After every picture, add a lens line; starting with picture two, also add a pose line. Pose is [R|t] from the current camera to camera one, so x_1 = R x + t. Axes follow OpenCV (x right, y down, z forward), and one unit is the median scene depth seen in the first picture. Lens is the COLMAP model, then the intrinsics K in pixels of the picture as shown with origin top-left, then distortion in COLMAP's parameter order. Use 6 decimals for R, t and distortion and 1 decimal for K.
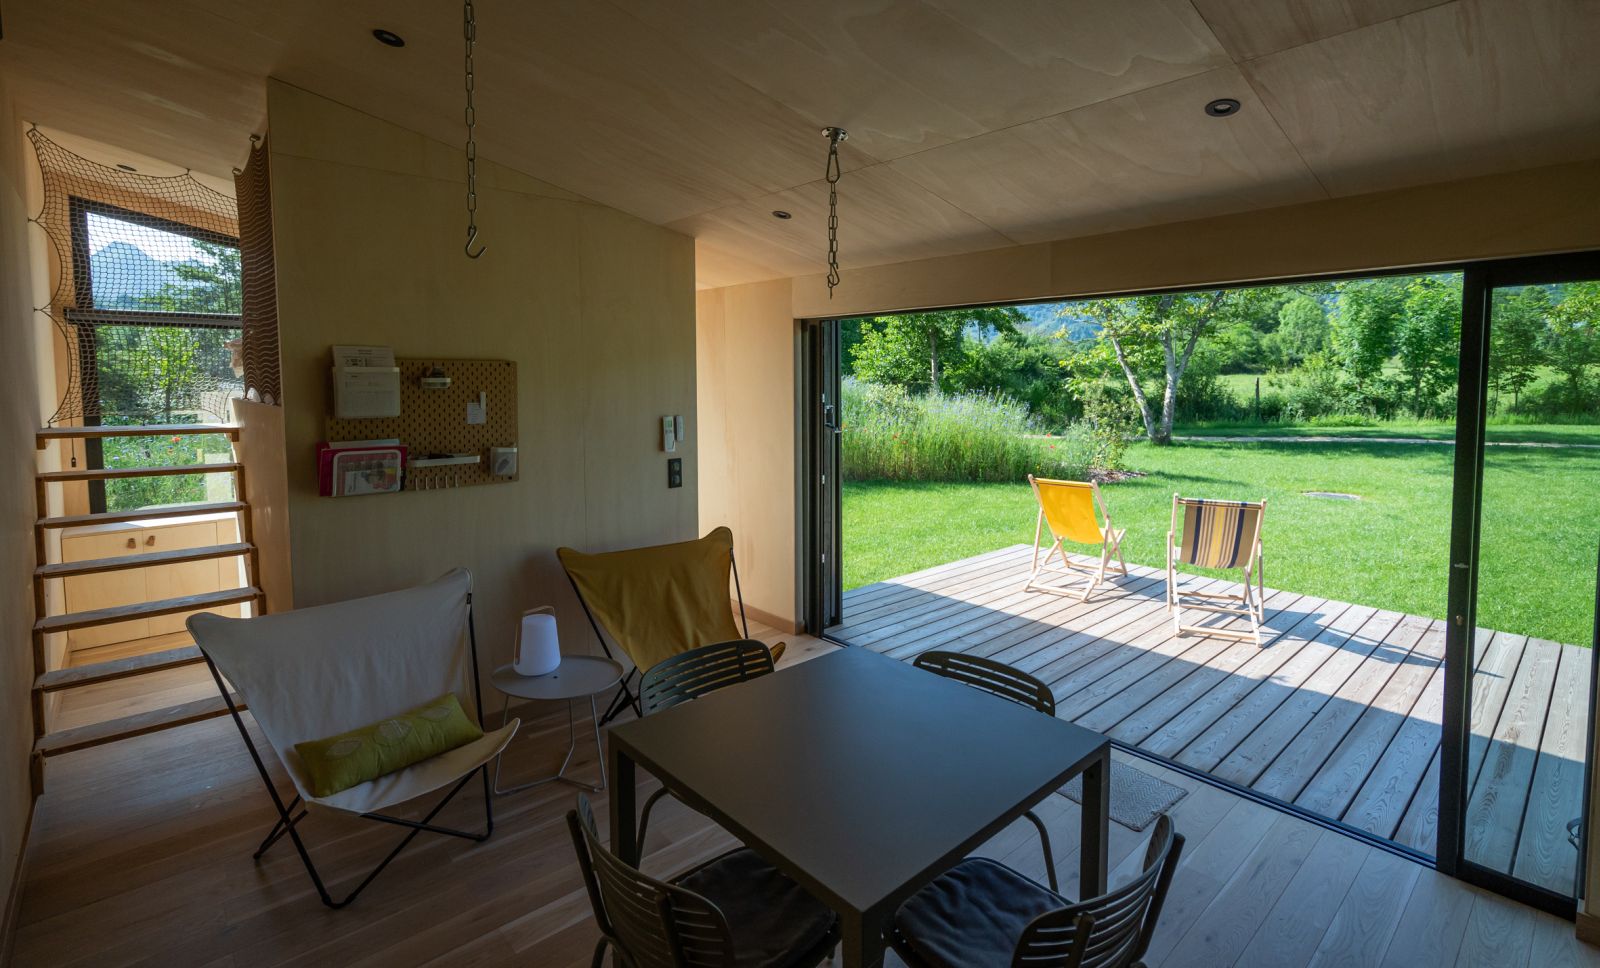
lens RADIAL K [[724.7, 0, 803.4], [0, 724.7, 450.4], [0, 0, 1]] dist [-0.001393, -0.000147]
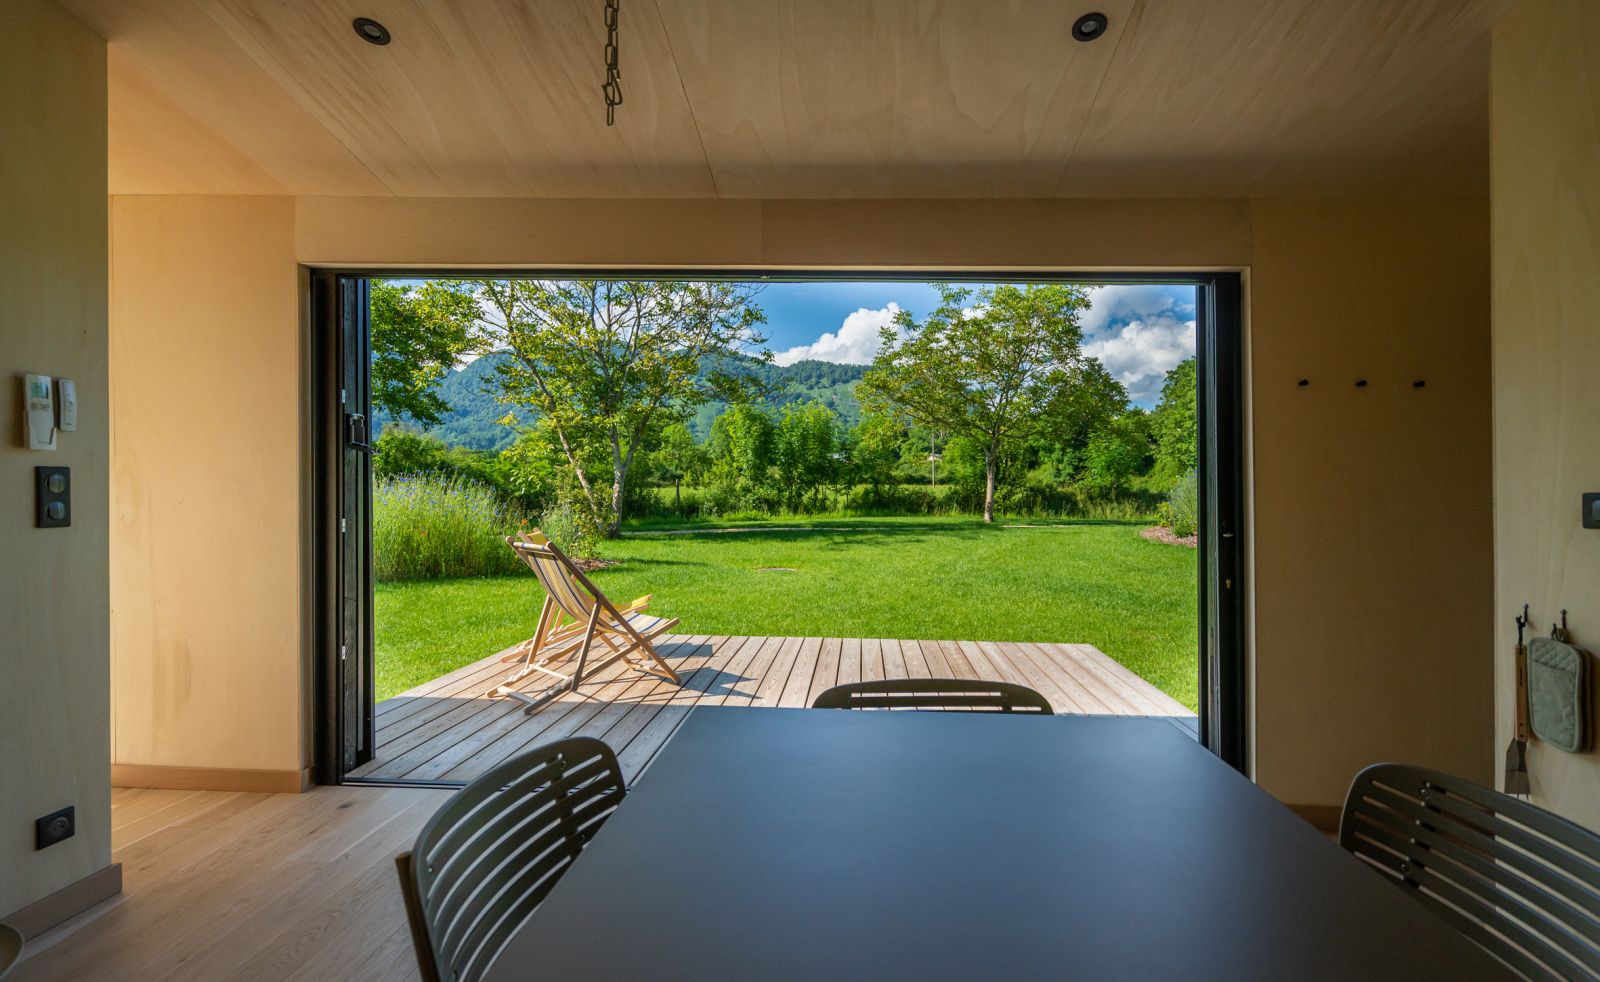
lens RADIAL K [[746.9, 0, 805.1], [0, 746.9, 514.4], [0, 0, 1]] dist [-0.000809, -0.000041]
pose [[0.707574, 0.004722, 0.706624, -0.172589], [0.044992, 0.997648, -0.051719, 0.089807], [-0.705206, 0.068387, 0.705697, 0.300940]]
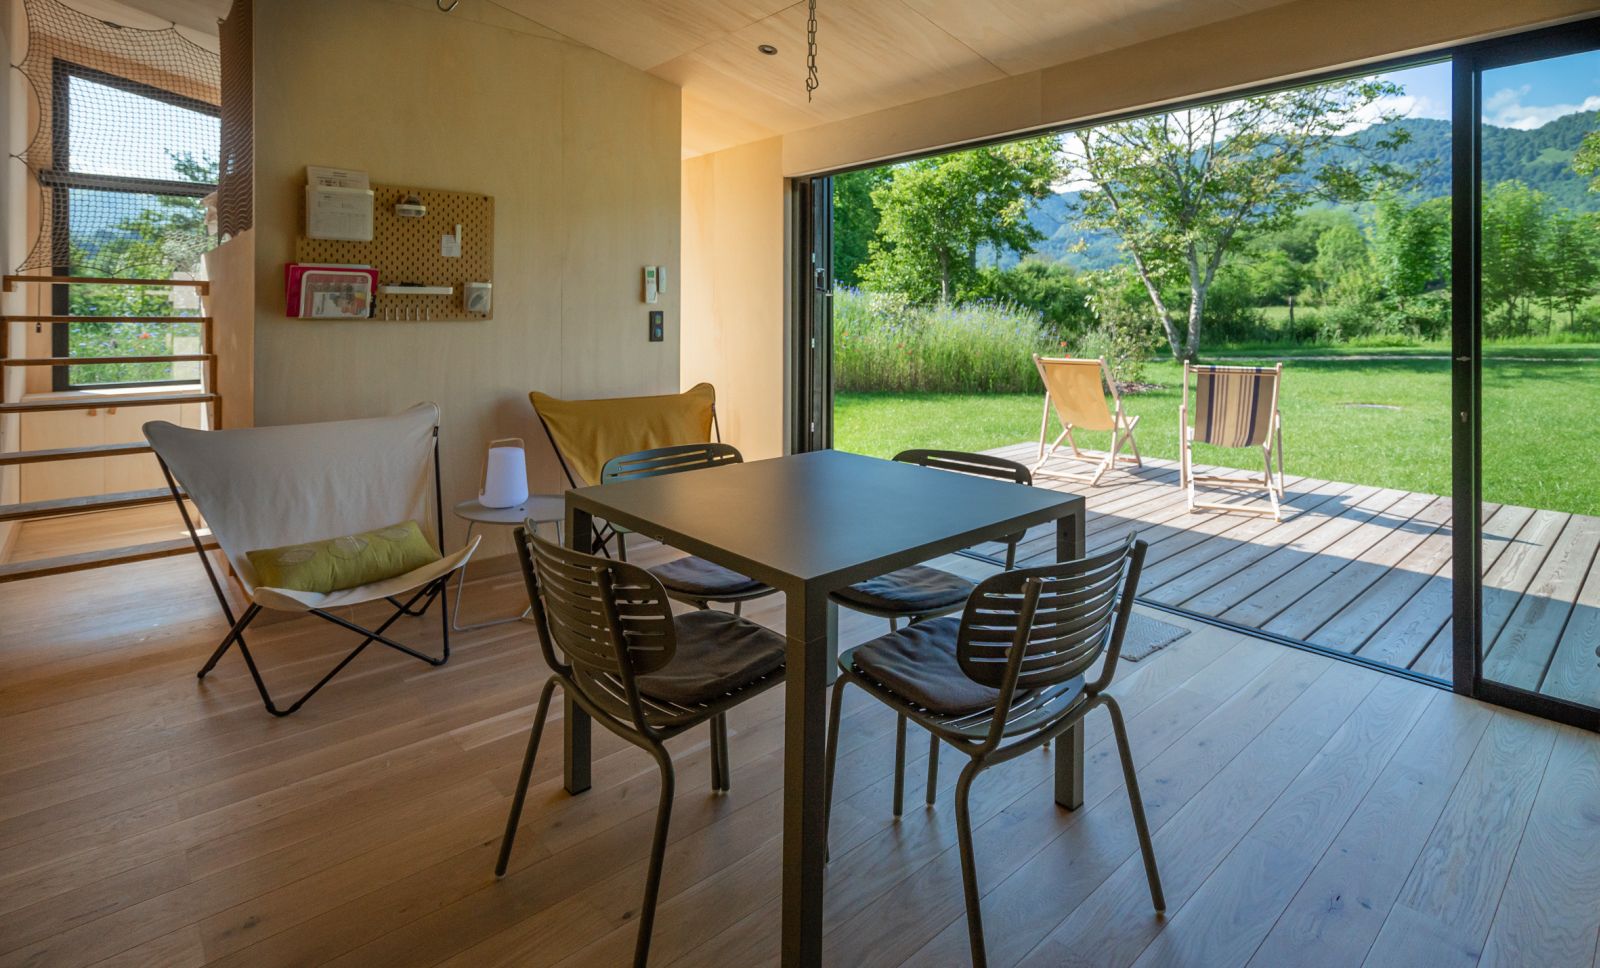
lens RADIAL K [[774.8, 0, 797.0], [0, 774.8, 342.0], [0, 0, 1]] dist [-0.000776, 0.000092]
pose [[0.999844, 0.007920, -0.015782, 0.024901], [-0.008887, 0.998025, -0.062183, 0.113098], [0.015259, 0.062314, 0.997940, -0.018634]]
